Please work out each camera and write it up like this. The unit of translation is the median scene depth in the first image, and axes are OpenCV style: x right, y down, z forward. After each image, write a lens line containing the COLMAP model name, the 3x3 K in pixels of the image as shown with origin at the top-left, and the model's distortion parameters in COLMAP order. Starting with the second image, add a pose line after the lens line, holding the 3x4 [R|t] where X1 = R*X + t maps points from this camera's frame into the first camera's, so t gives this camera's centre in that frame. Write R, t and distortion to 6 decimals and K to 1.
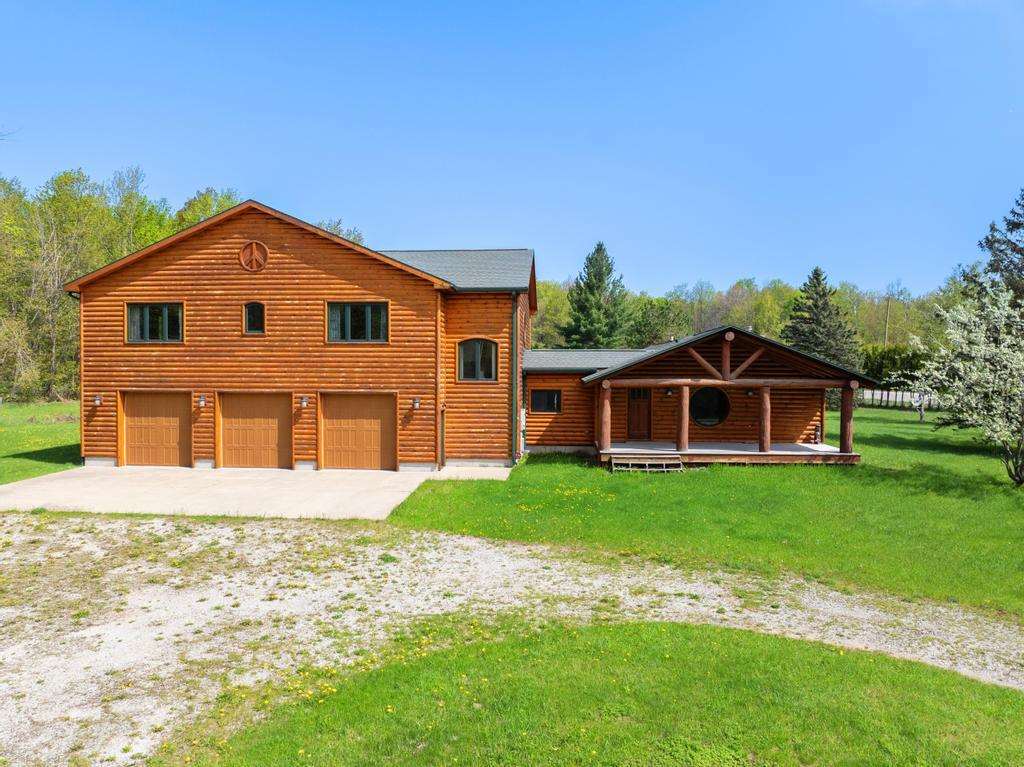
lens RADIAL K [[720.6, 0, 512.3], [0, 720.6, 381.0], [0, 0, 1]] dist [-0.043381, 0.014919]
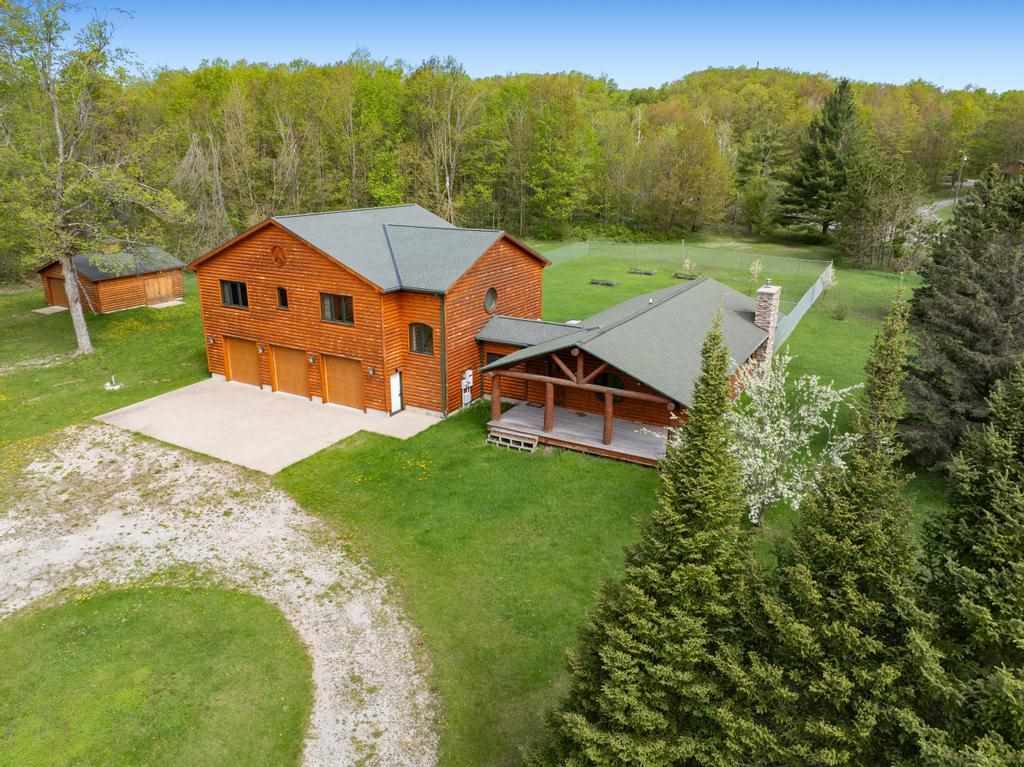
lens RADIAL K [[720.6, 0, 515.9], [0, 720.6, 384.4], [0, 0, 1]] dist [-0.043381, 0.014919]
pose [[0.901697, 0.134598, -0.410883, 0.704961], [-0.009617, 0.956318, 0.292169, -0.357143], [0.432261, -0.259497, 0.863604, -0.104039]]
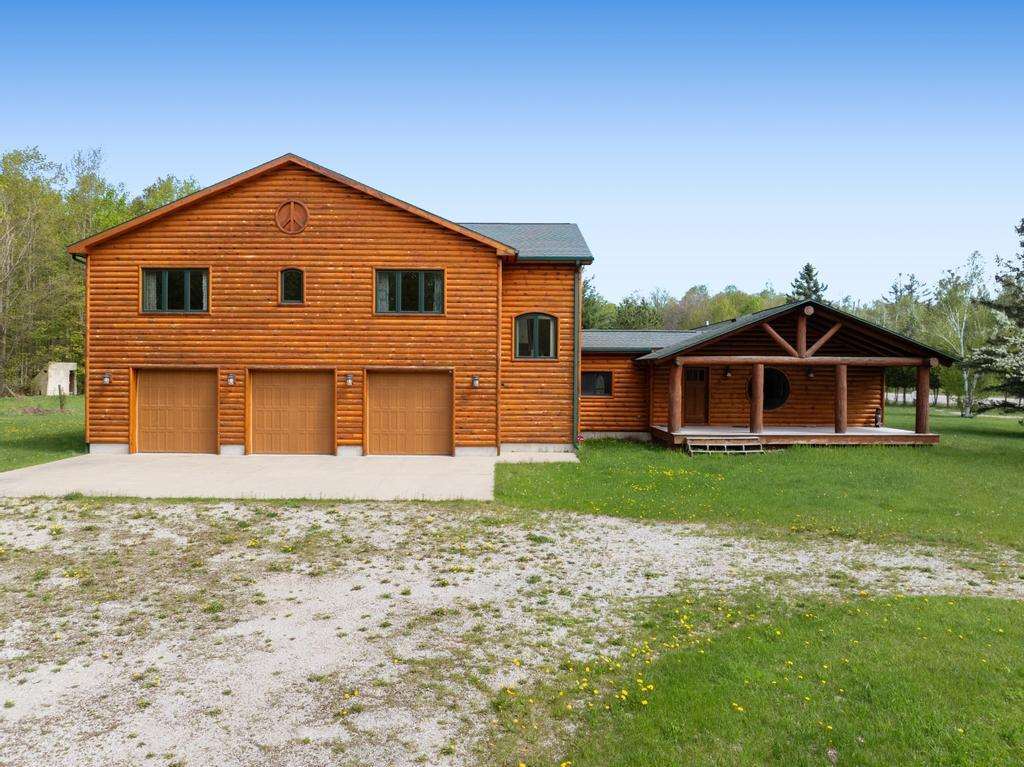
lens RADIAL K [[720.6, 0, 511.2], [0, 720.6, 382.0], [0, 0, 1]] dist [-0.043381, 0.014919]
pose [[0.996758, 0.002380, 0.080429, -0.161358], [-0.001610, 0.999952, -0.009633, 0.040706], [-0.080448, 0.009472, 0.996714, 0.088105]]
